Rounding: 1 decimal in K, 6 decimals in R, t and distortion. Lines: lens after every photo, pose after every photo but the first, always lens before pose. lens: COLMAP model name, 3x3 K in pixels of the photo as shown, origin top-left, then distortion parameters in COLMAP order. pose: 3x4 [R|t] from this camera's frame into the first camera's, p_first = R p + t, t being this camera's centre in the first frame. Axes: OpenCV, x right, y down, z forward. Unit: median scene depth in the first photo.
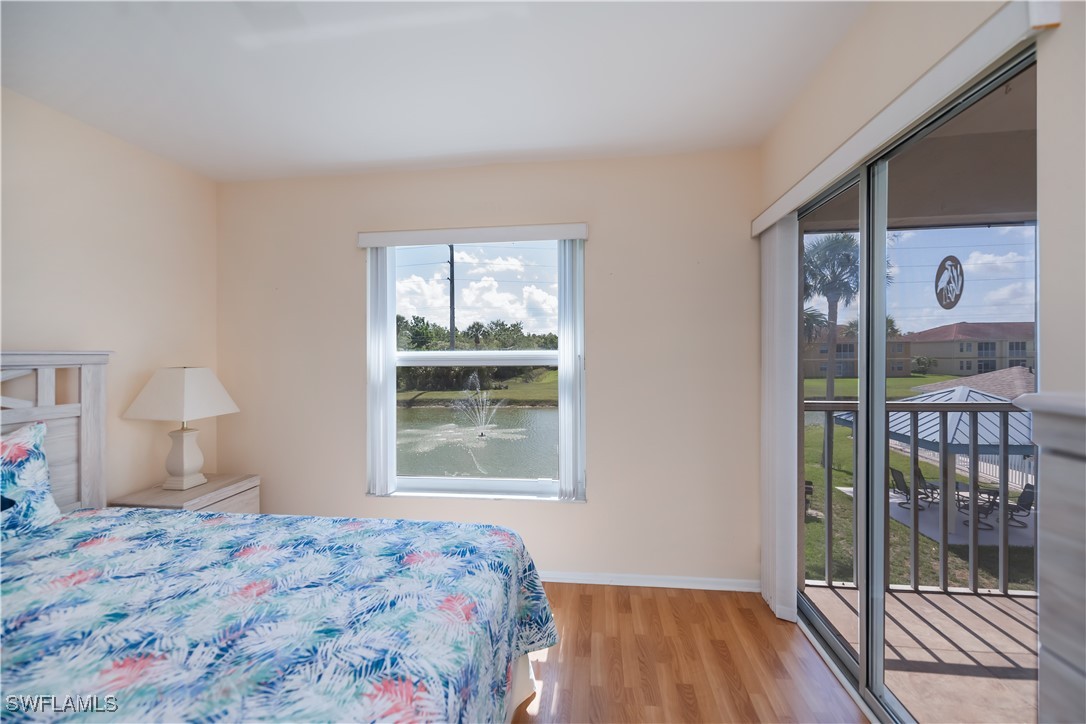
lens RADIAL K [[433.1, 0, 544.6], [0, 433.1, 350.7], [0, 0, 1]] dist [-0.002749, -0.000495]
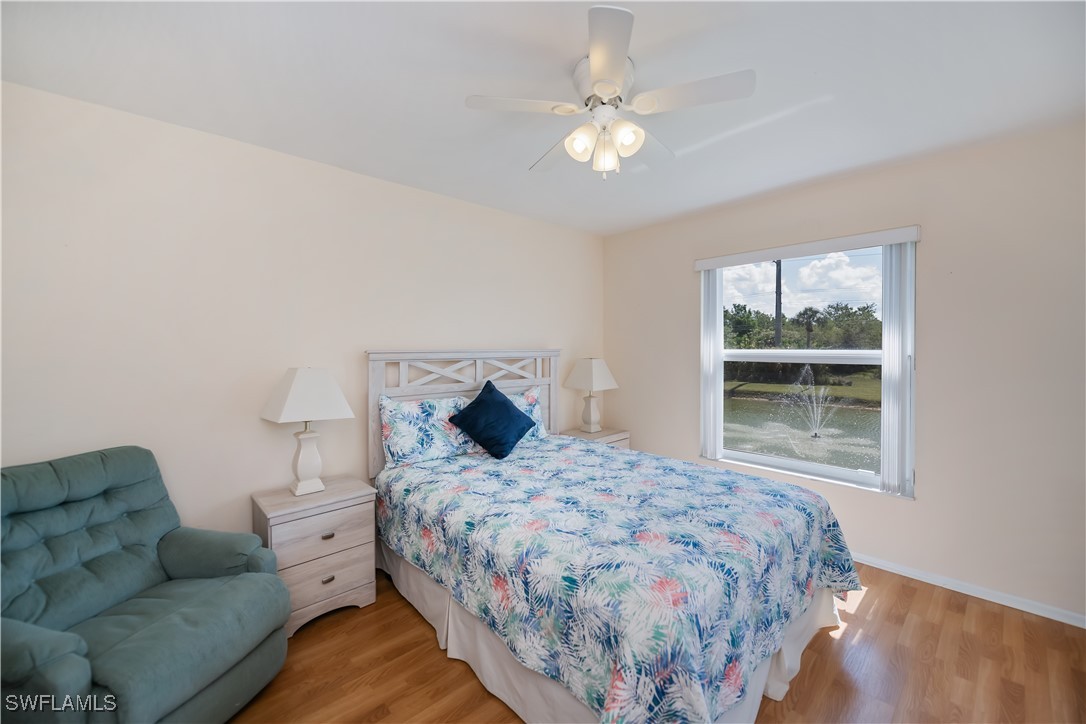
lens RADIAL K [[433.1, 0, 544.6], [0, 433.1, 350.7], [0, 0, 1]] dist [-0.002749, -0.000495]
pose [[0.761040, 0.013010, -0.648574, 0.130452], [0.003489, 0.999702, 0.024148, -0.042461], [0.648695, -0.020640, 0.760768, -0.488697]]
